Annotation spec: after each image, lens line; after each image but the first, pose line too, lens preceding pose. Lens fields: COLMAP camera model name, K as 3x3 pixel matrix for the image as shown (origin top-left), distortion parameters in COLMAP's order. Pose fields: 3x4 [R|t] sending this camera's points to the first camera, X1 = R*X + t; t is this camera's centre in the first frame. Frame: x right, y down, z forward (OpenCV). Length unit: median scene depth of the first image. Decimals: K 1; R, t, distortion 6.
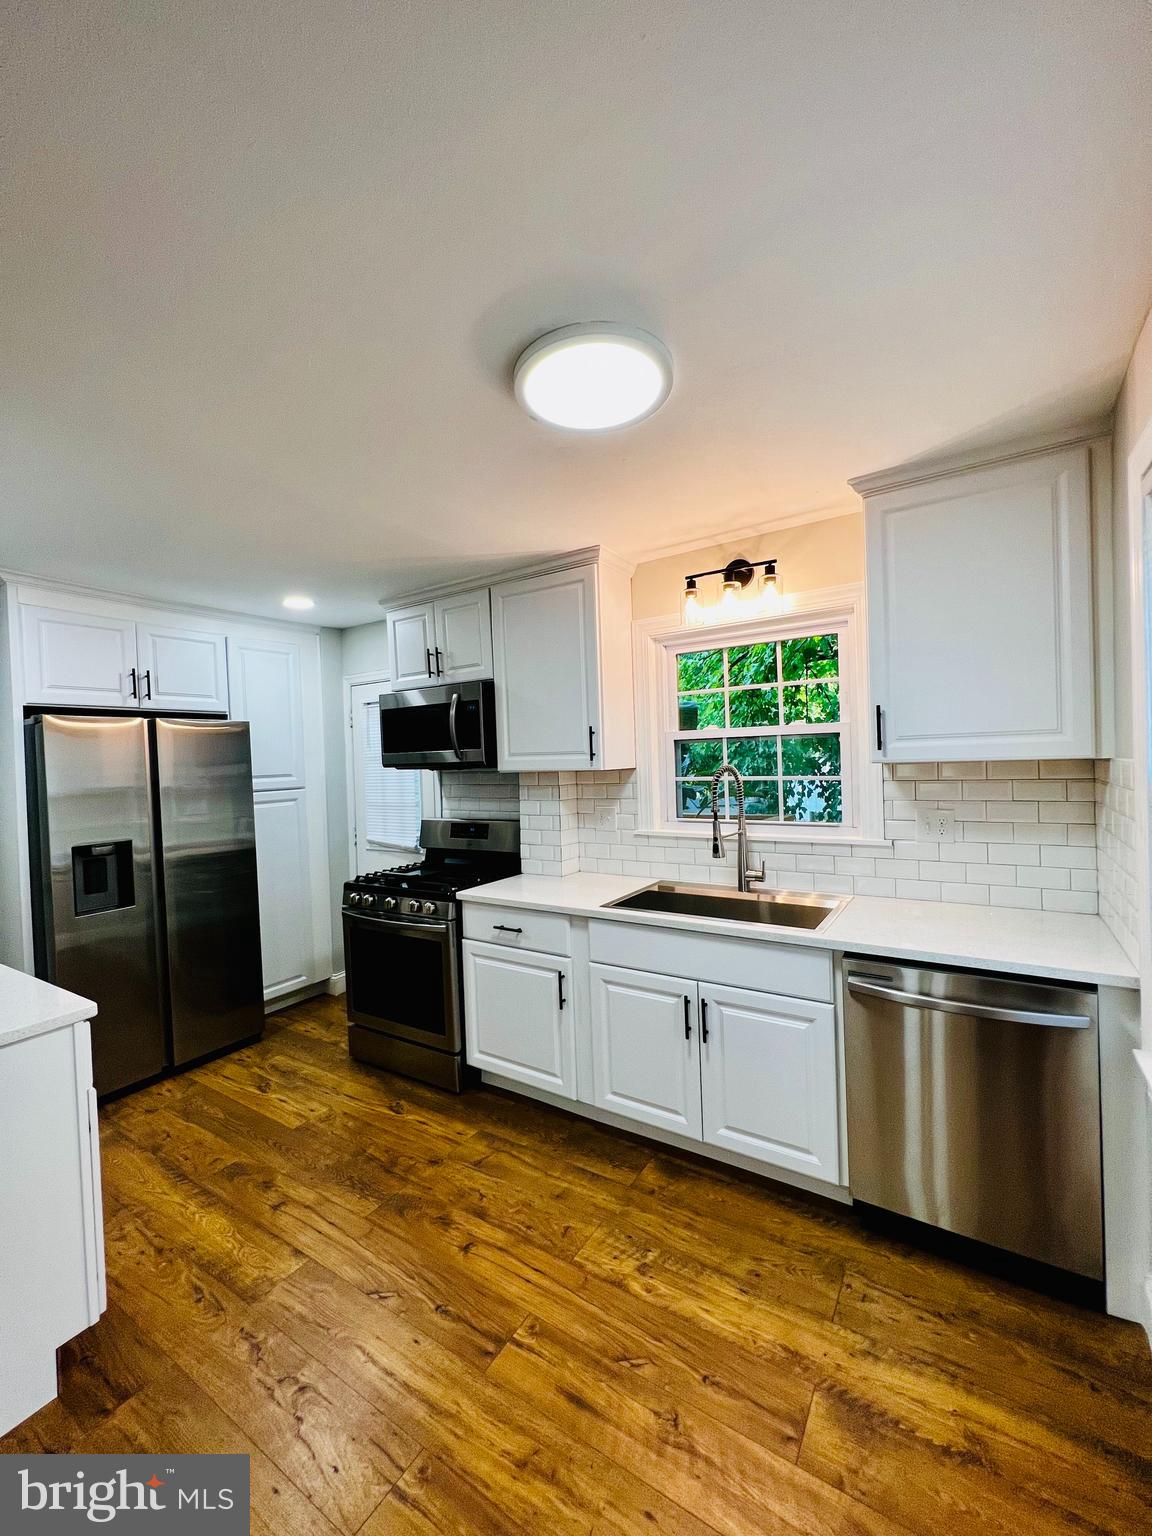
lens RADIAL K [[619.9, 0, 576.2], [0, 619.9, 768.9], [0, 0, 1]] dist [-0.003429, 0.000778]
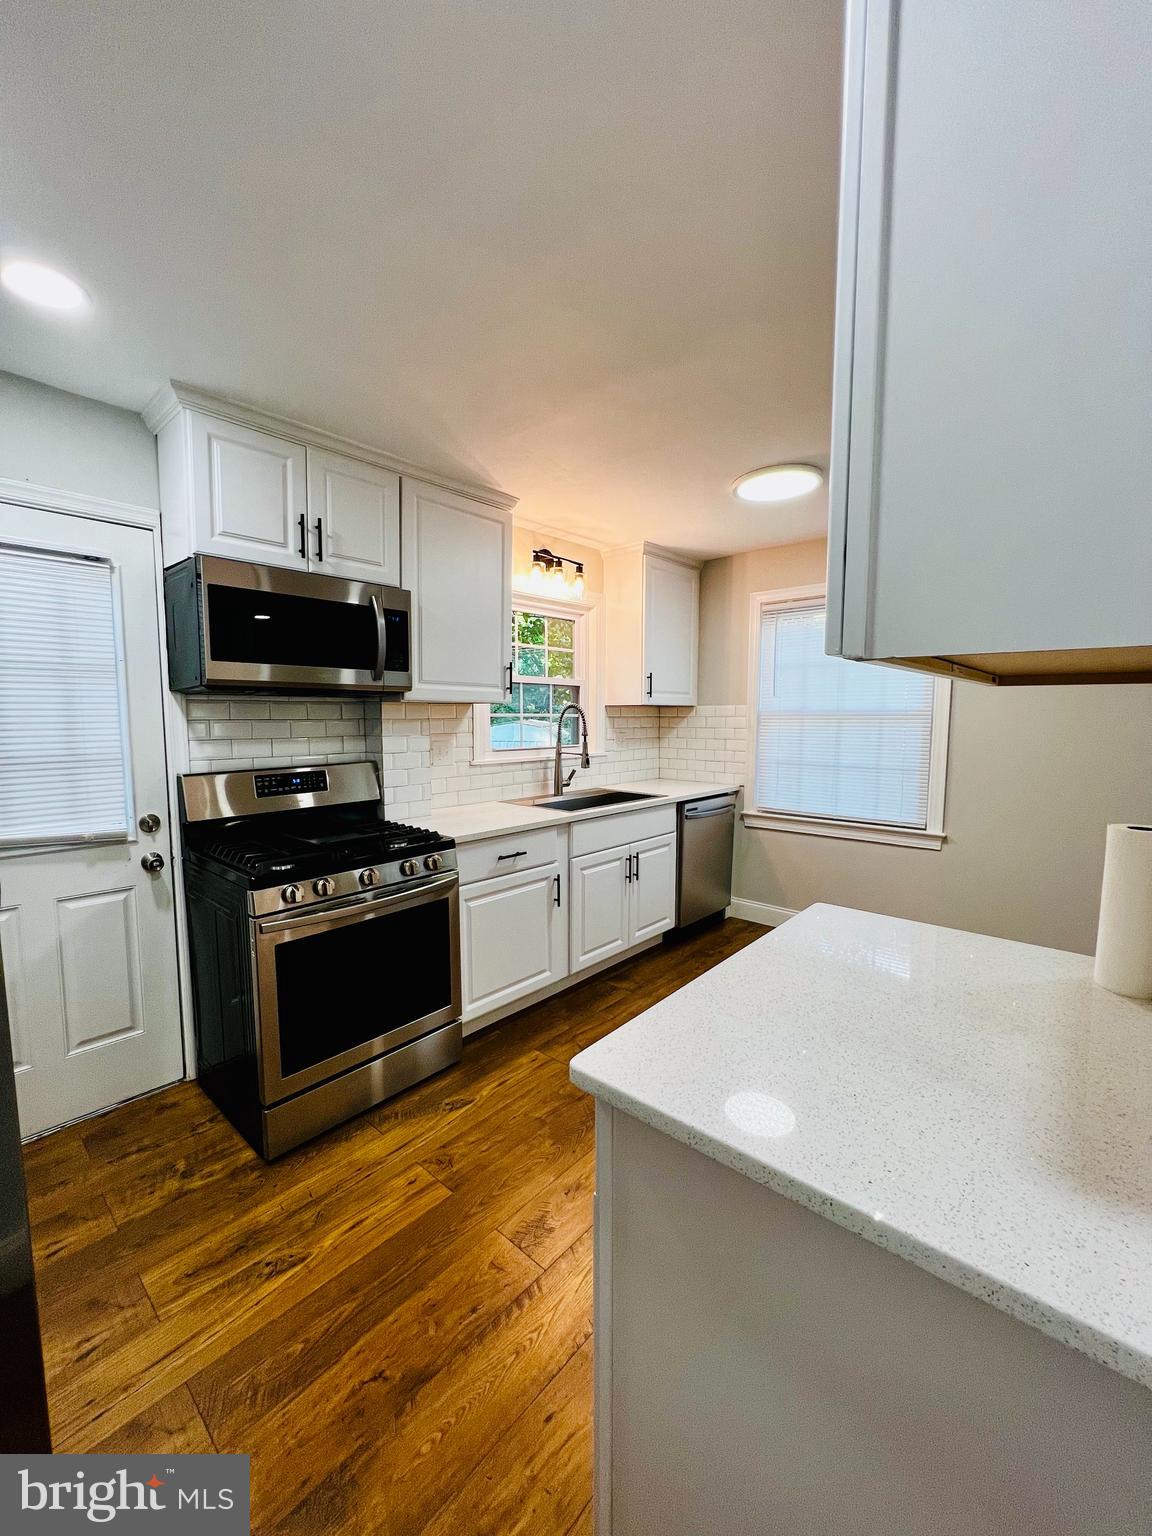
lens RADIAL K [[619.9, 0, 584.1], [0, 619.9, 769.1], [0, 0, 1]] dist [-0.003429, 0.000778]
pose [[0.148871, -0.053010, 0.987435, -1.180493], [0.011838, 0.998586, 0.051824, 0.072603], [-0.988786, 0.003974, 0.149288, 0.799090]]
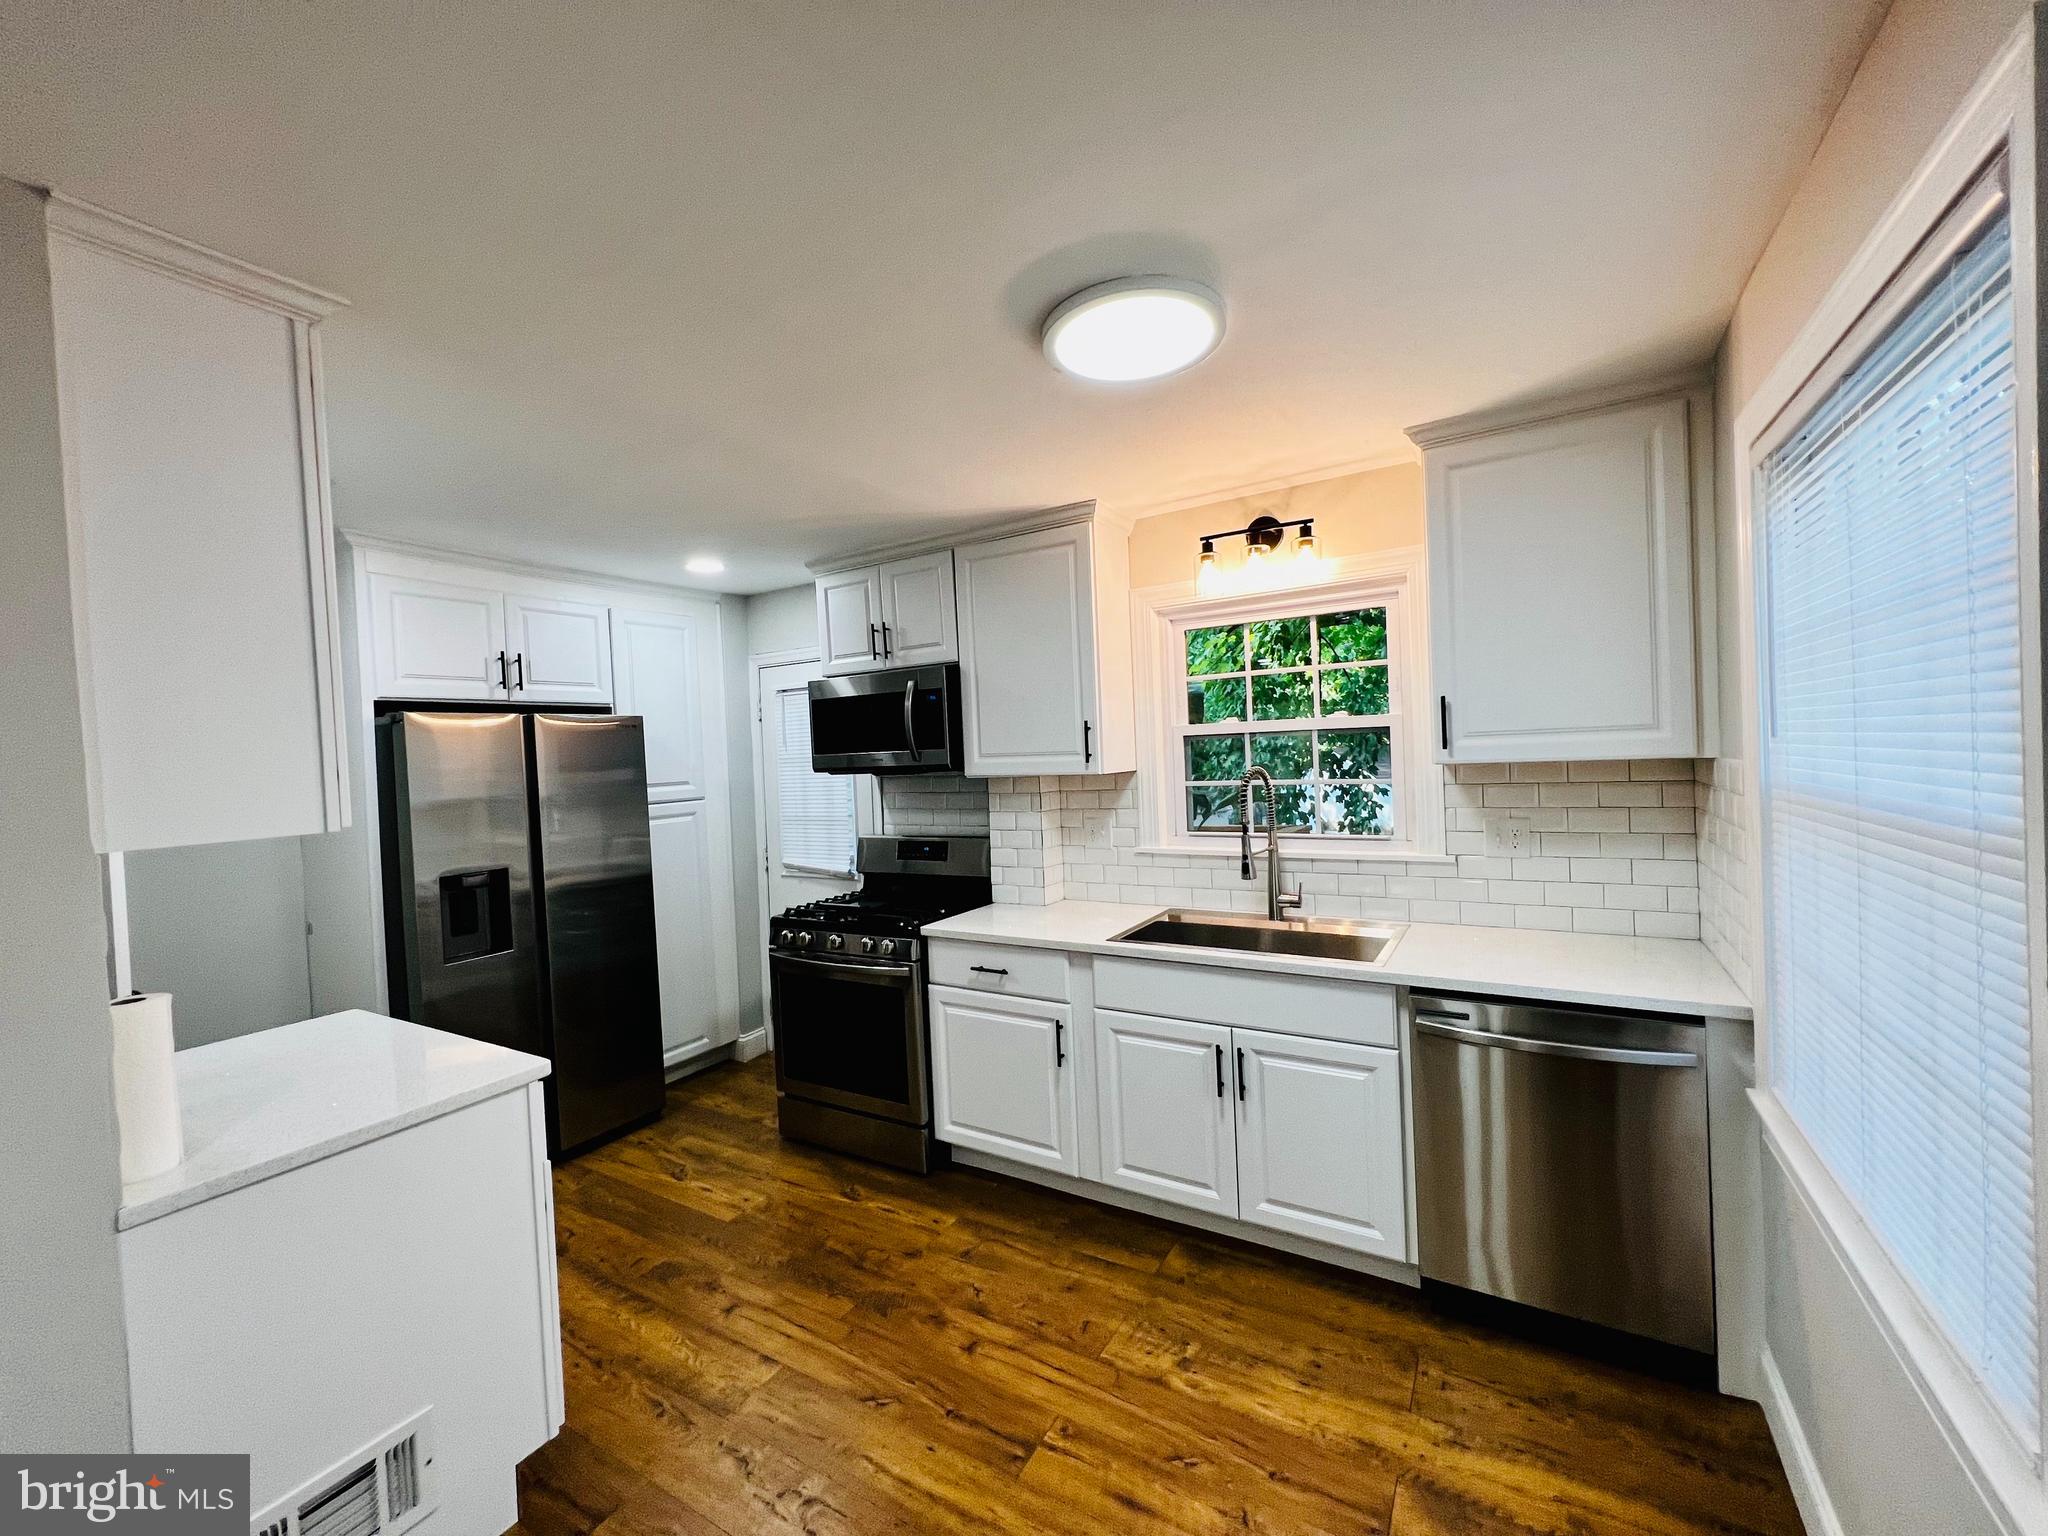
lens RADIAL K [[826.6, 0, 1021.3], [0, 826.6, 765.1], [0, 0, 1]] dist [-0.003429, 0.000778]
pose [[0.999602, -0.009571, 0.026543, -0.103181], [0.009588, 0.999954, -0.000512, -0.012091], [-0.026537, 0.000766, 0.999648, -0.096435]]
